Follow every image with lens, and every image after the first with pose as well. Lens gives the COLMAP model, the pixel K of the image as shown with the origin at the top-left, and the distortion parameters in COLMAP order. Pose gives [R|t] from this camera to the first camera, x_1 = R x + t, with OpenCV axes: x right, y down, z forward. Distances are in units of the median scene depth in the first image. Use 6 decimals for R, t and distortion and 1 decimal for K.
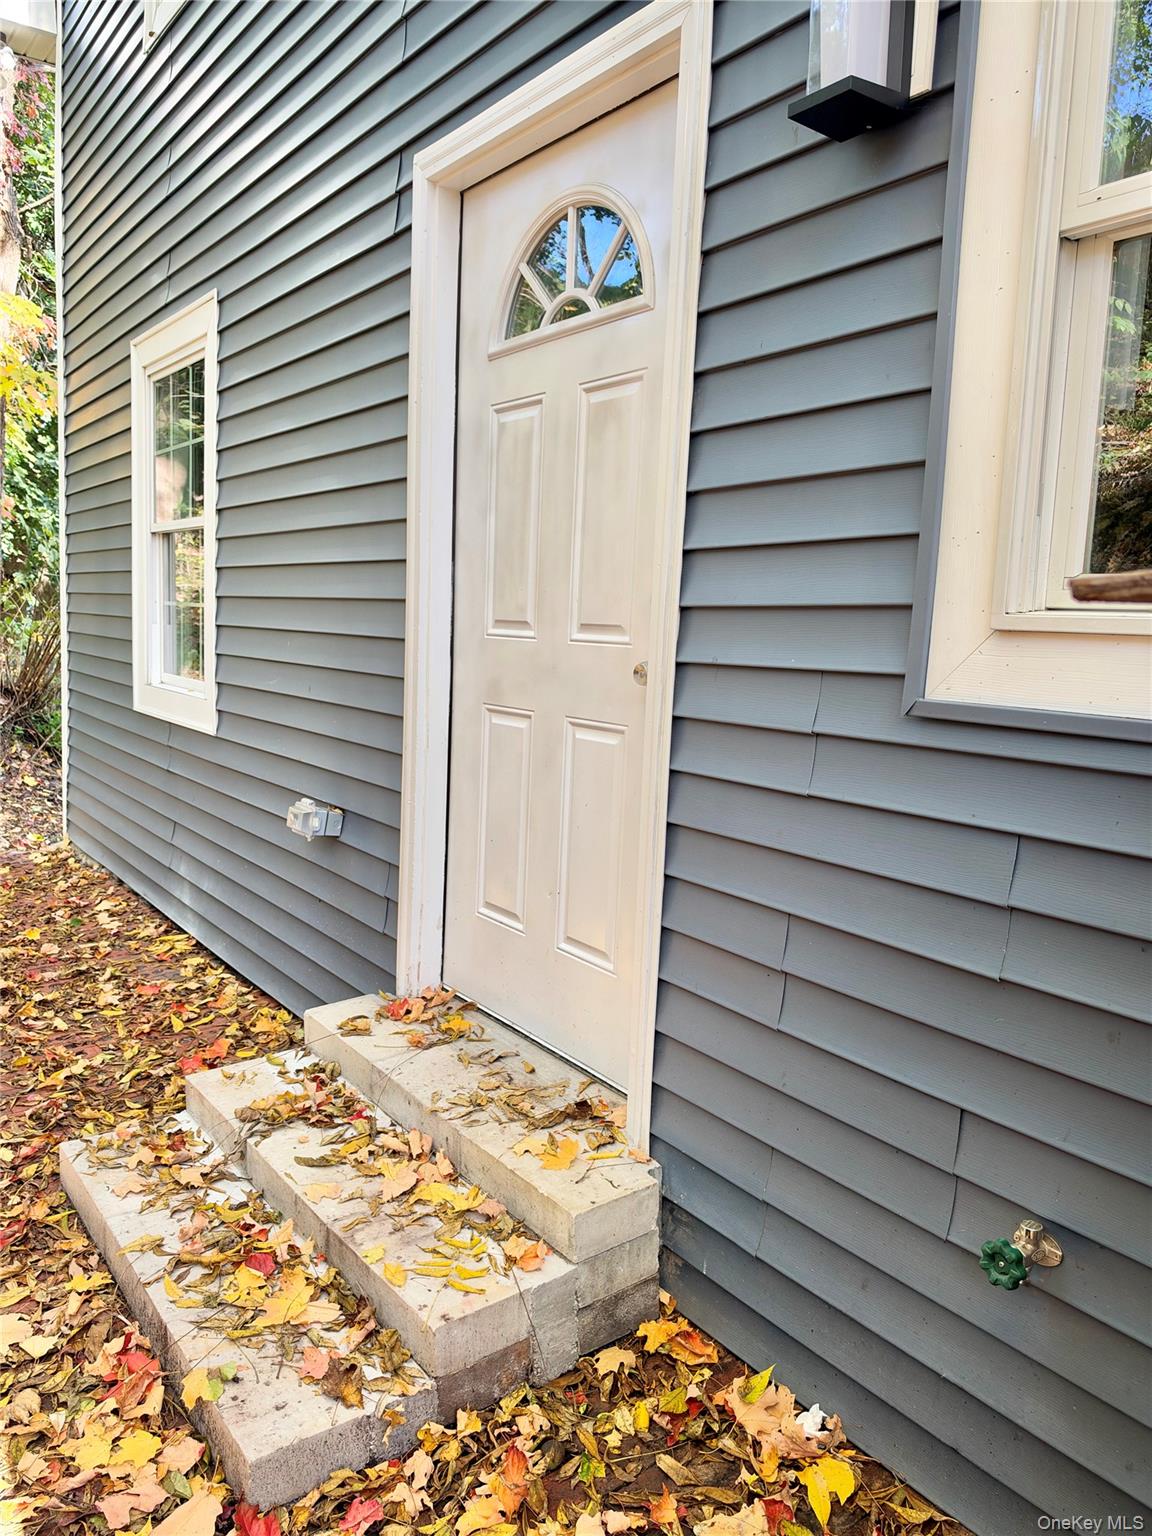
lens RADIAL K [[1093.6, 0, 571.8], [0, 1093.6, 717.8], [0, 0, 1]] dist [0.051648, -0.075447]
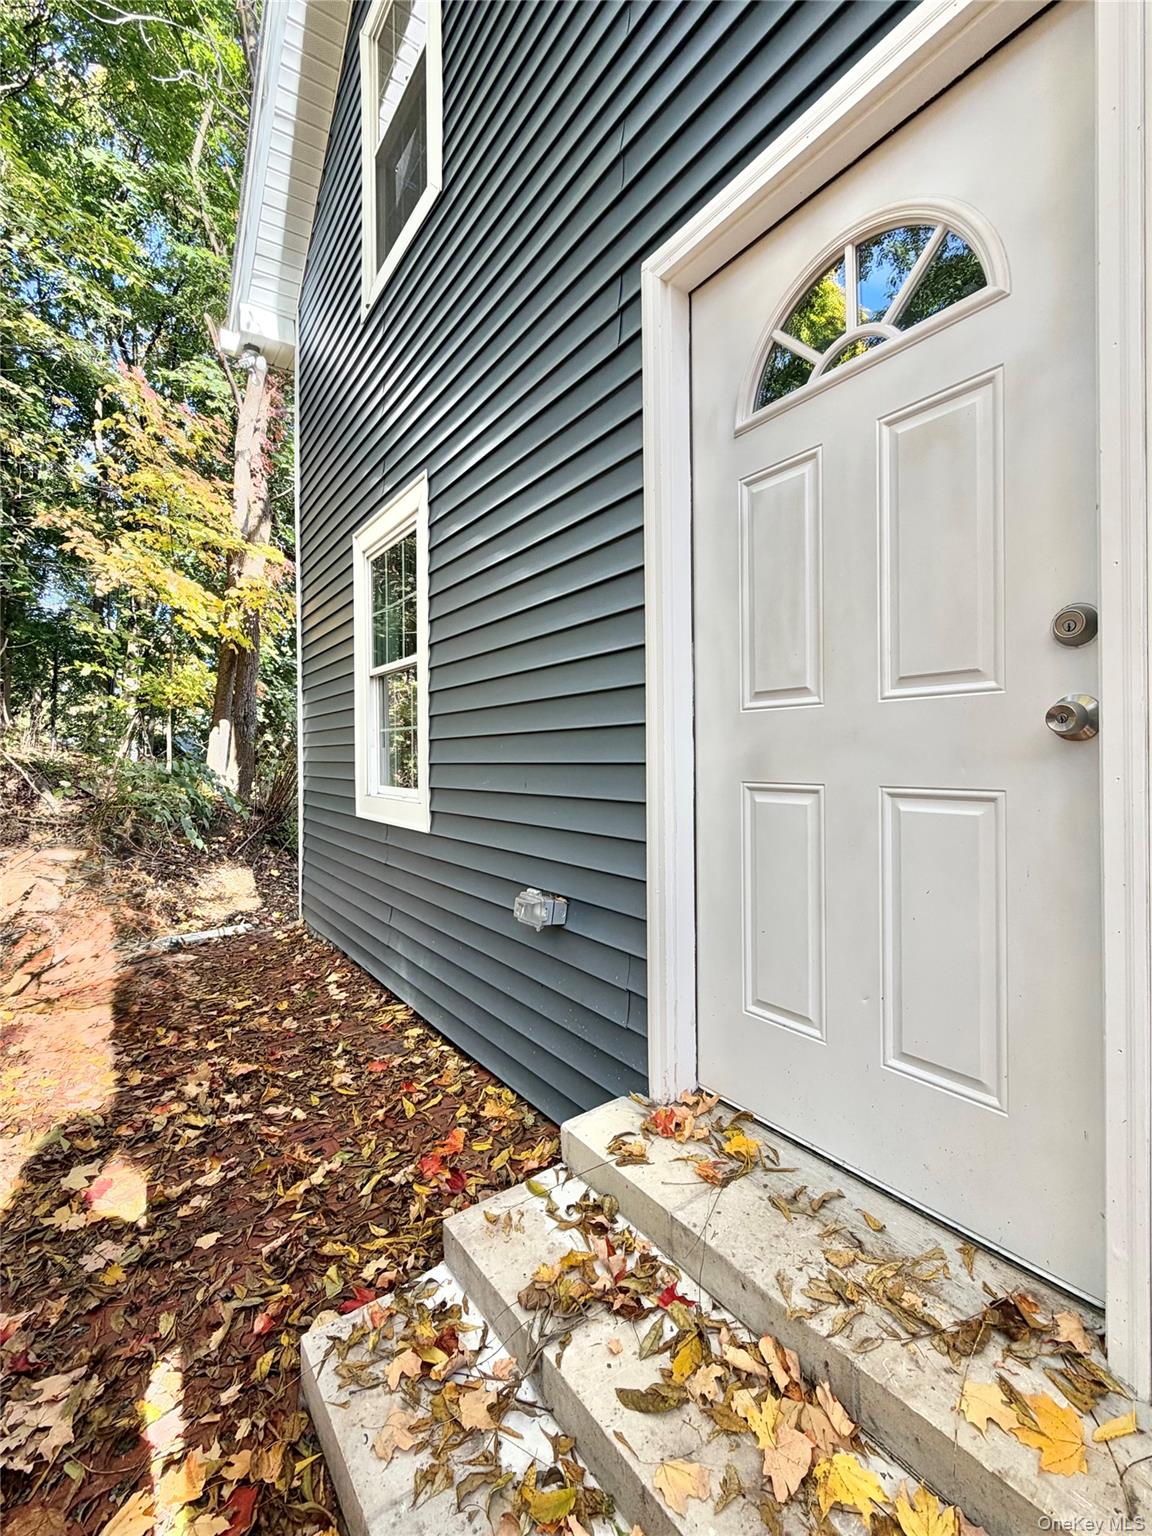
lens RADIAL K [[613.0, 0, 576.0], [0, 613.0, 768.0], [0, 0, 1]] dist [0.002206, 0.000170]
pose [[0.999323, -0.036639, -0.003397, -0.192616], [0.036196, 0.995433, -0.088333, 0.011927], [0.006618, 0.088150, 0.996085, 0.404456]]
